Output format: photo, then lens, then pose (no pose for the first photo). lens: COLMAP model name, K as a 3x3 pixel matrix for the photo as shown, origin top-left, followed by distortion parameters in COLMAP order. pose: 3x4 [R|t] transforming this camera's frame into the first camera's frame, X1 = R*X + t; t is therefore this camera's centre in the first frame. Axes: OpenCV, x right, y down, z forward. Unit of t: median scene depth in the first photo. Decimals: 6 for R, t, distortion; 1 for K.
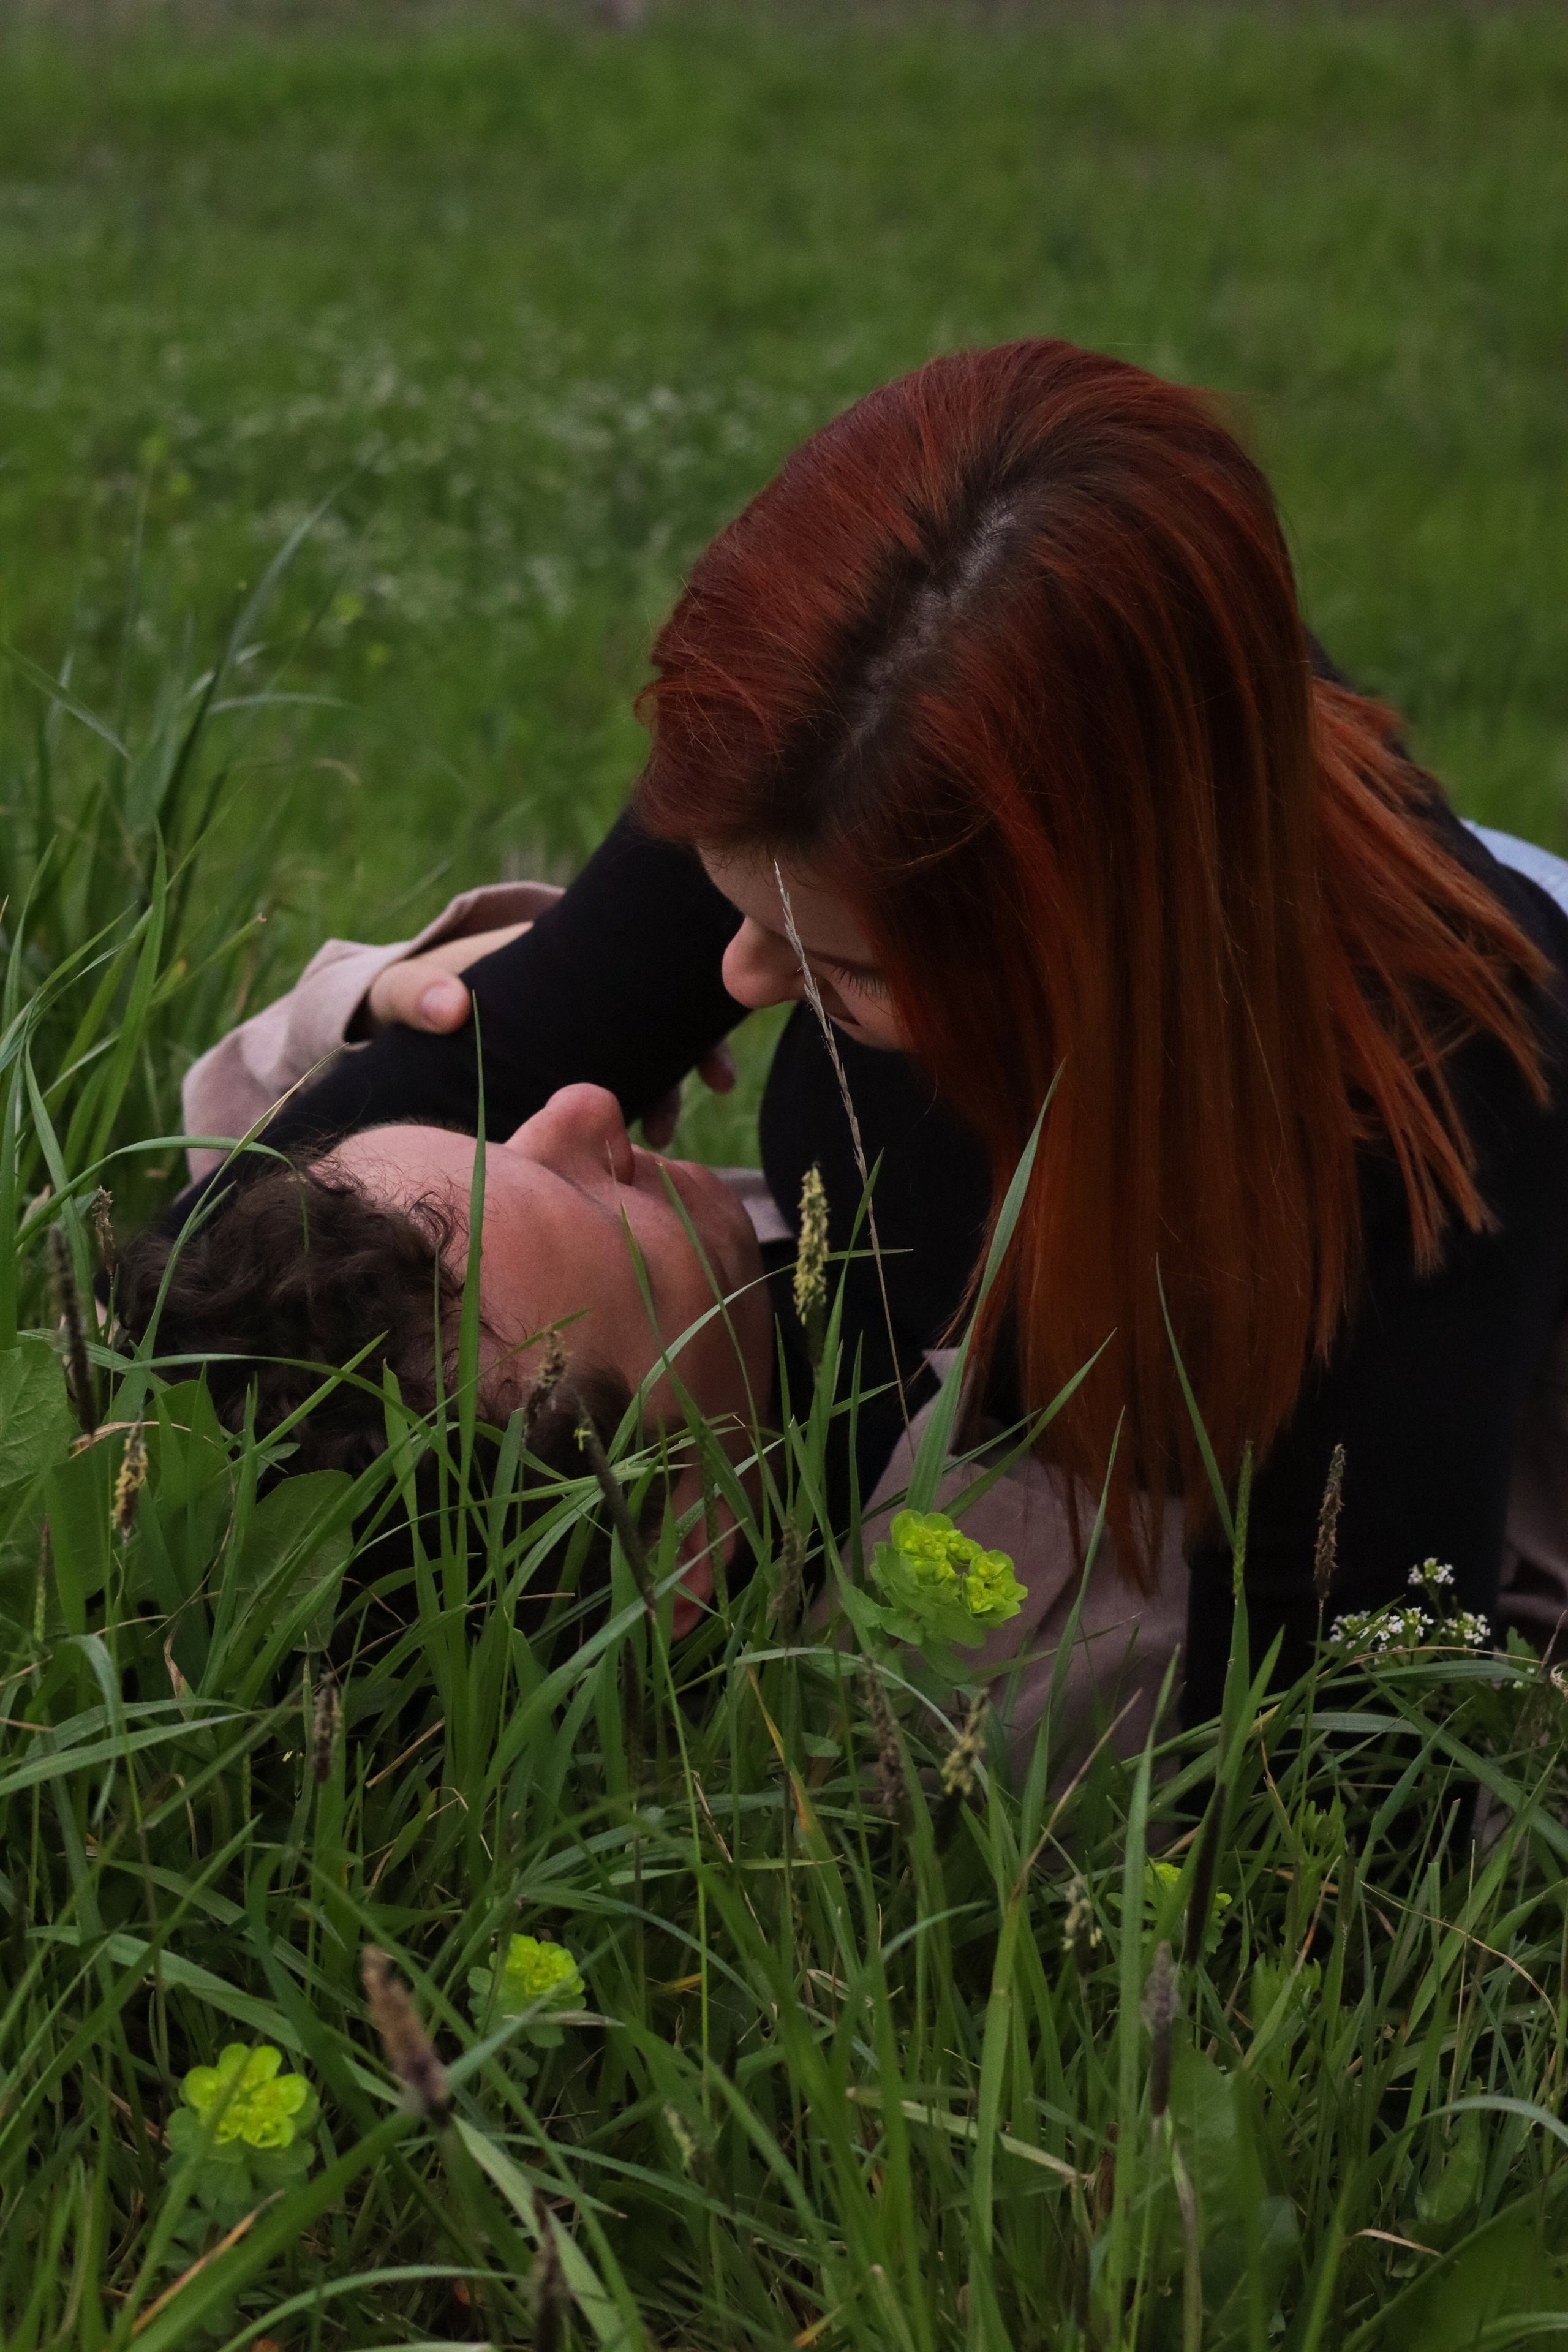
lens RADIAL K [[5450.3, 0, 784.0], [0, 5450.3, 1176.0], [0, 0, 1]] dist [0.055680, 0.030127]
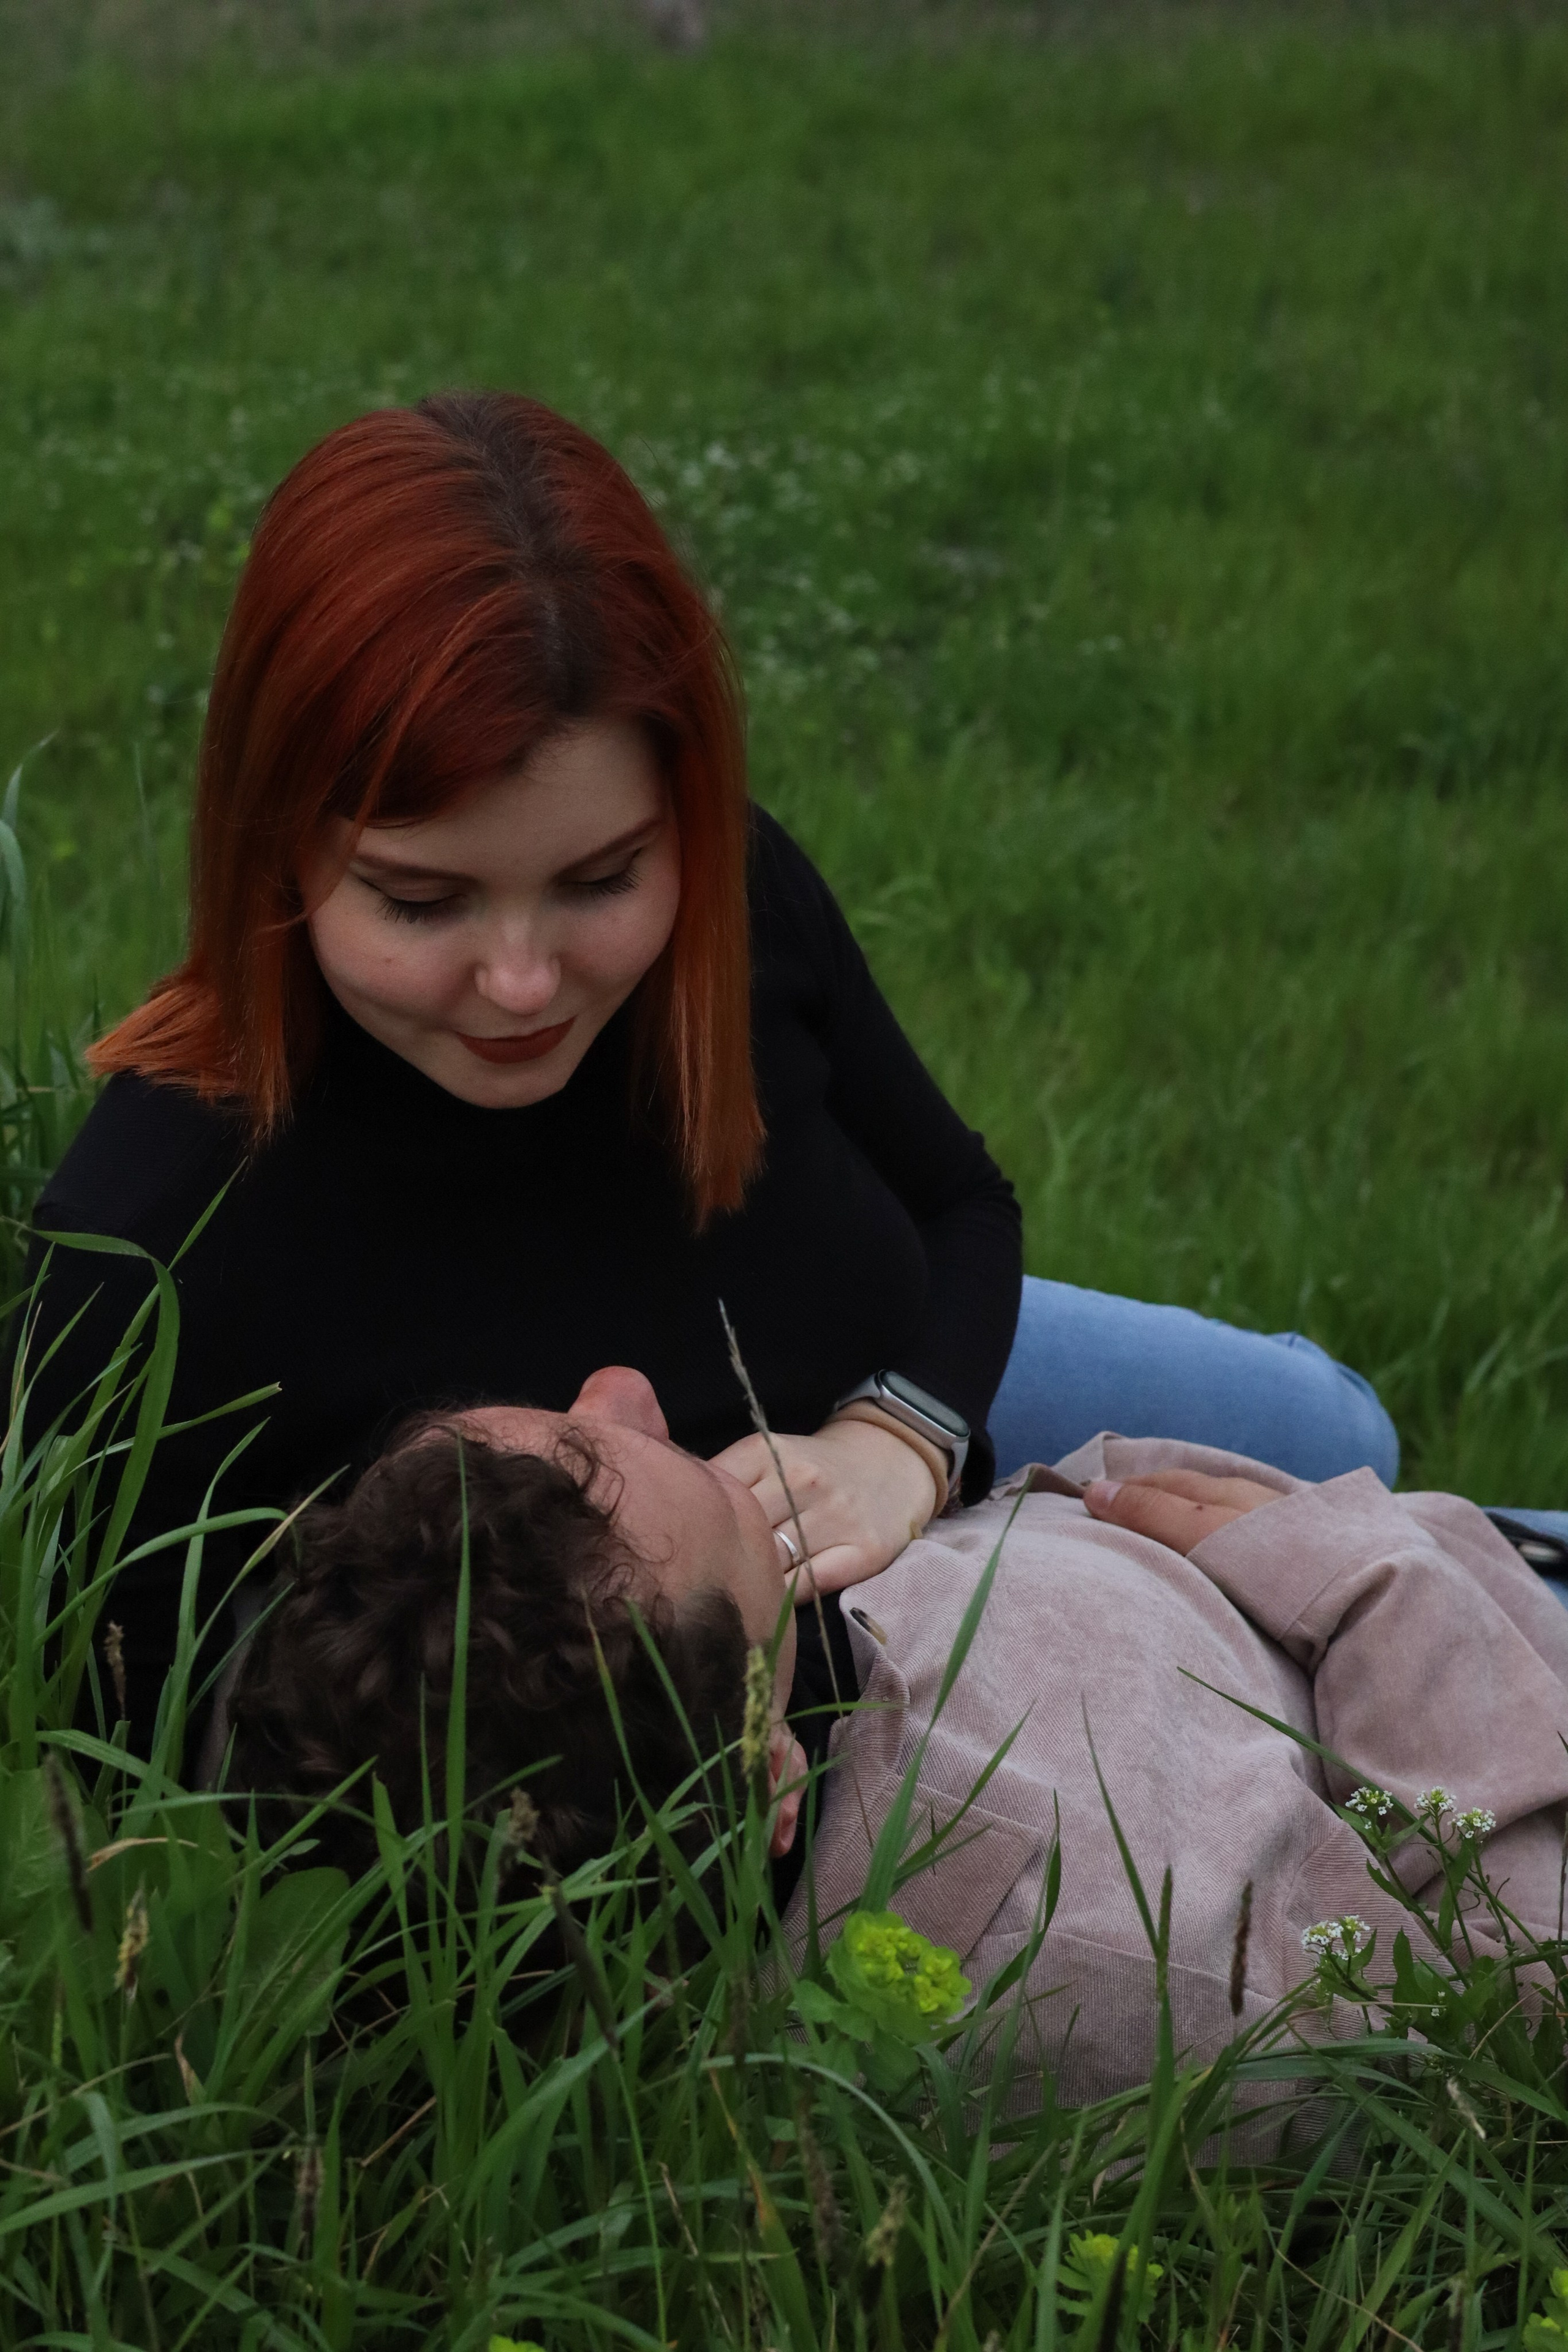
lens RADIAL K [[5422.3, 0, 784.0], [0, 5422.3, 1176.0], [0, 0, 1]] dist [0.049481, -0.104521]
pose [[0.999832, -0.008798, -0.016099, 0.026306], [0.008991, 0.999888, 0.011927, -0.098195], [0.015992, -0.012070, 0.999799, -0.074910]]
